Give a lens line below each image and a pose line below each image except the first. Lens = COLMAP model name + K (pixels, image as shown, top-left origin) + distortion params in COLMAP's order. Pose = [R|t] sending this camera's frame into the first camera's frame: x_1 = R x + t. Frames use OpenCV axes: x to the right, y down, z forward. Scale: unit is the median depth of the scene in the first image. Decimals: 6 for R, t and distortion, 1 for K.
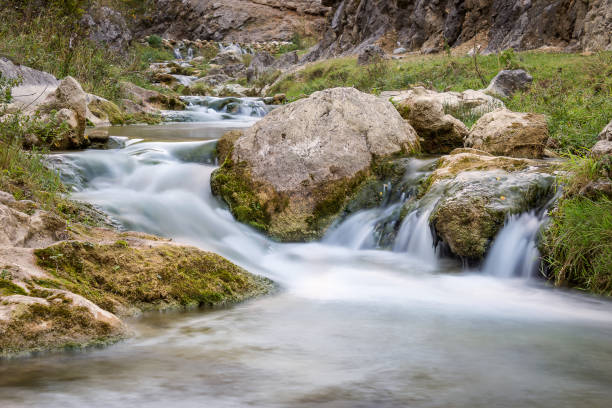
lens RADIAL K [[1293.5, 0, 306.0], [0, 1293.5, 204.0], [0, 0, 1]] dist [0.054350, 0.171562]
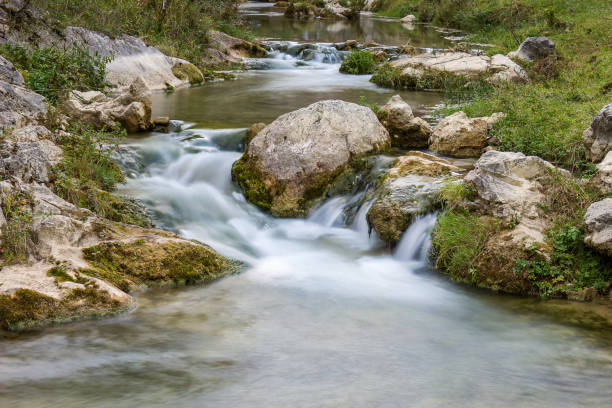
lens RADIAL K [[1293.5, 0, 306.0], [0, 1293.5, 204.0], [0, 0, 1]] dist [0.054350, 0.171562]
pose [[0.995079, 0.026622, -0.095444, 0.139582], [-0.018472, 0.996186, 0.085276, -0.102187], [0.097350, -0.083094, 0.991775, -0.365891]]
